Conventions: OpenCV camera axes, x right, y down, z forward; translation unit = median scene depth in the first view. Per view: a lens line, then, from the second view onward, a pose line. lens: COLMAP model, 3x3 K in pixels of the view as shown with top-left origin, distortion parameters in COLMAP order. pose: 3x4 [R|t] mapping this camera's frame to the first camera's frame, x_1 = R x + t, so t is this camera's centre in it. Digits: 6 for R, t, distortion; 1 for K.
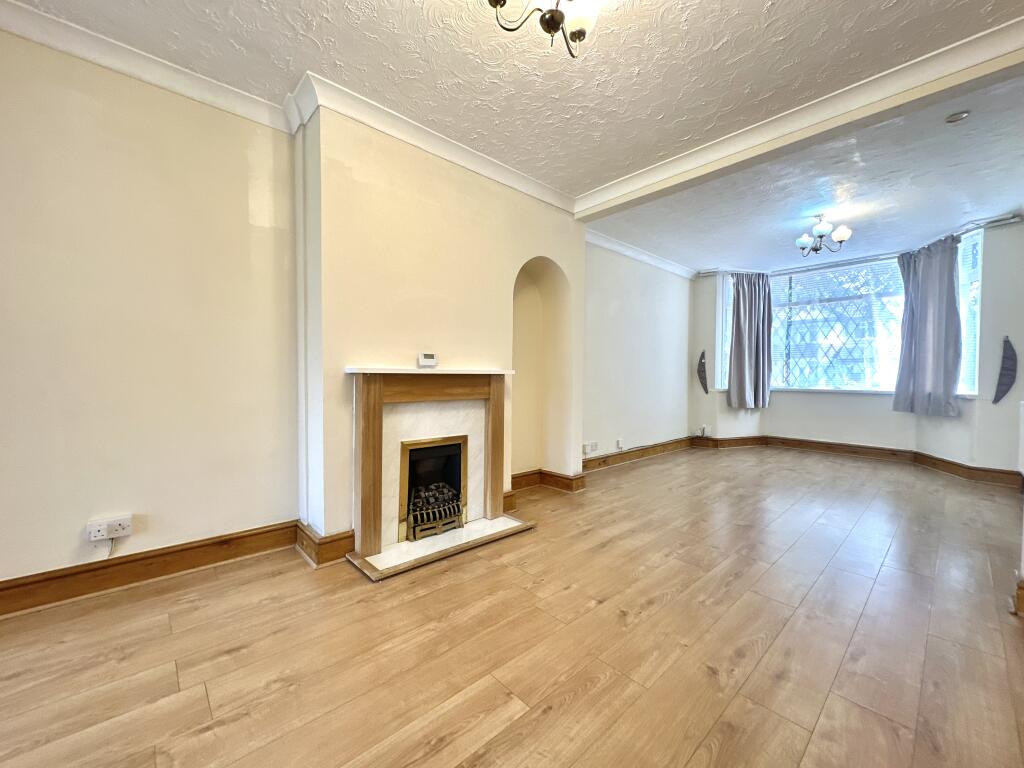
lens RADIAL K [[407.6, 0, 512.0], [0, 407.6, 384.0], [0, 0, 1]] dist [-0.001364, 0.000287]
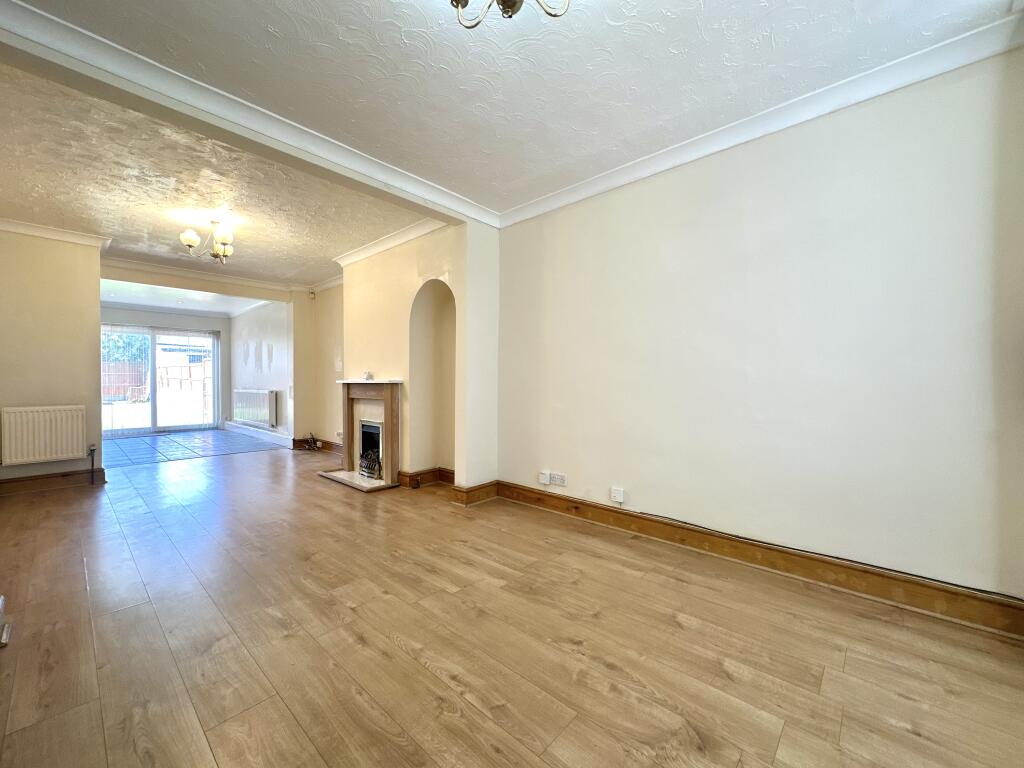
lens RADIAL K [[407.6, 0, 512.0], [0, 407.6, 384.0], [0, 0, 1]] dist [-0.001364, 0.000287]
pose [[0.093296, -0.011035, -0.995577, 1.070249], [-0.024517, 0.999610, -0.013378, -0.009234], [0.995337, 0.025656, 0.092989, 0.974265]]
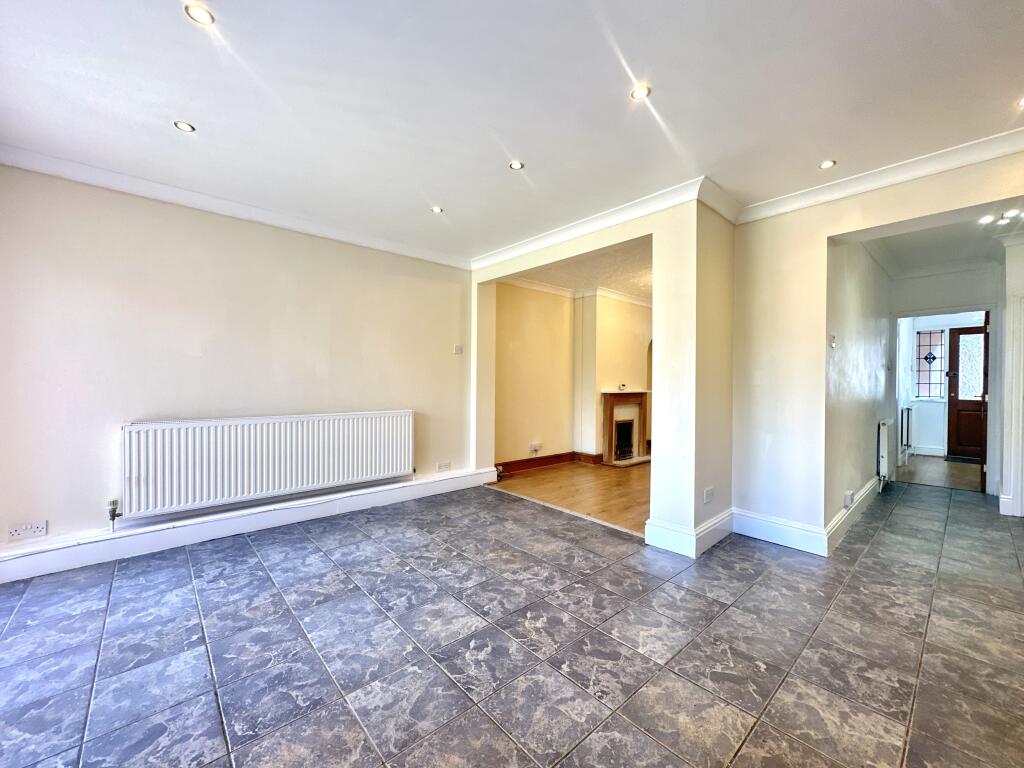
lens RADIAL K [[407.6, 0, 512.0], [0, 407.6, 384.0], [0, 0, 1]] dist [-0.001364, 0.000287]
pose [[0.999866, 0.001036, -0.016321, -0.569945], [-0.001344, 0.999822, -0.018821, -0.020655], [0.016298, 0.018841, 0.999690, -0.988342]]
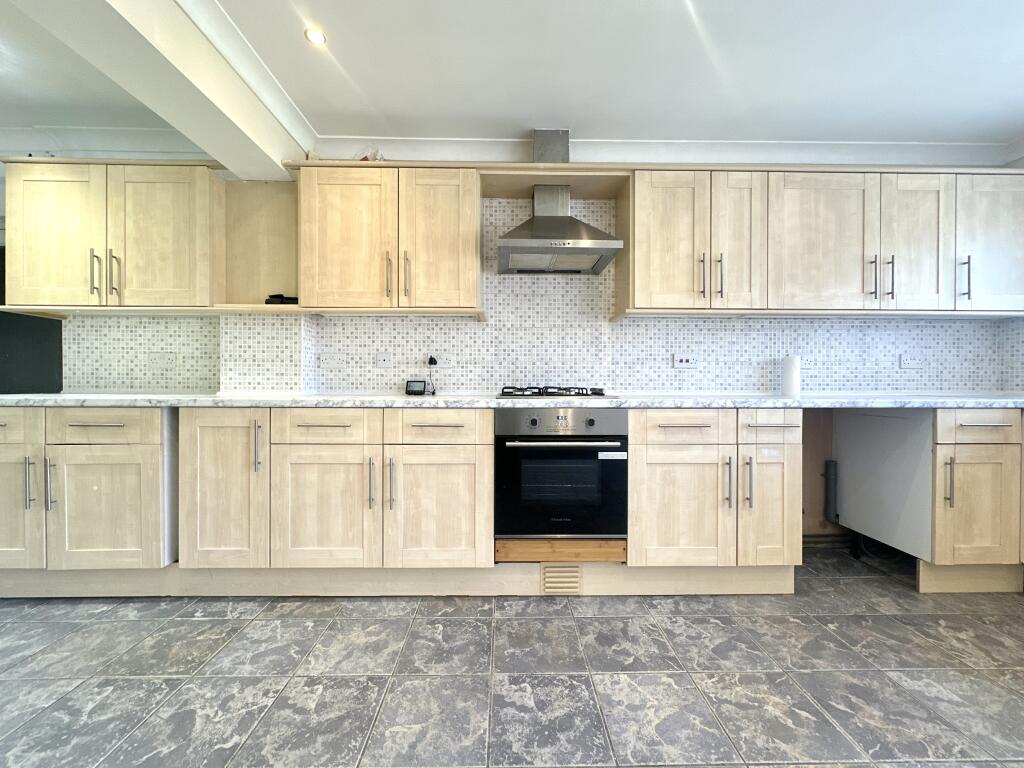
lens RADIAL K [[407.6, 0, 512.0], [0, 407.6, 384.0], [0, 0, 1]] dist [-0.001364, 0.000287]
pose [[-0.749549, -0.012057, 0.661839, -0.411838], [0.009449, 0.999537, 0.028910, -0.002031], [-0.661881, 0.027923, -0.749089, -0.279012]]
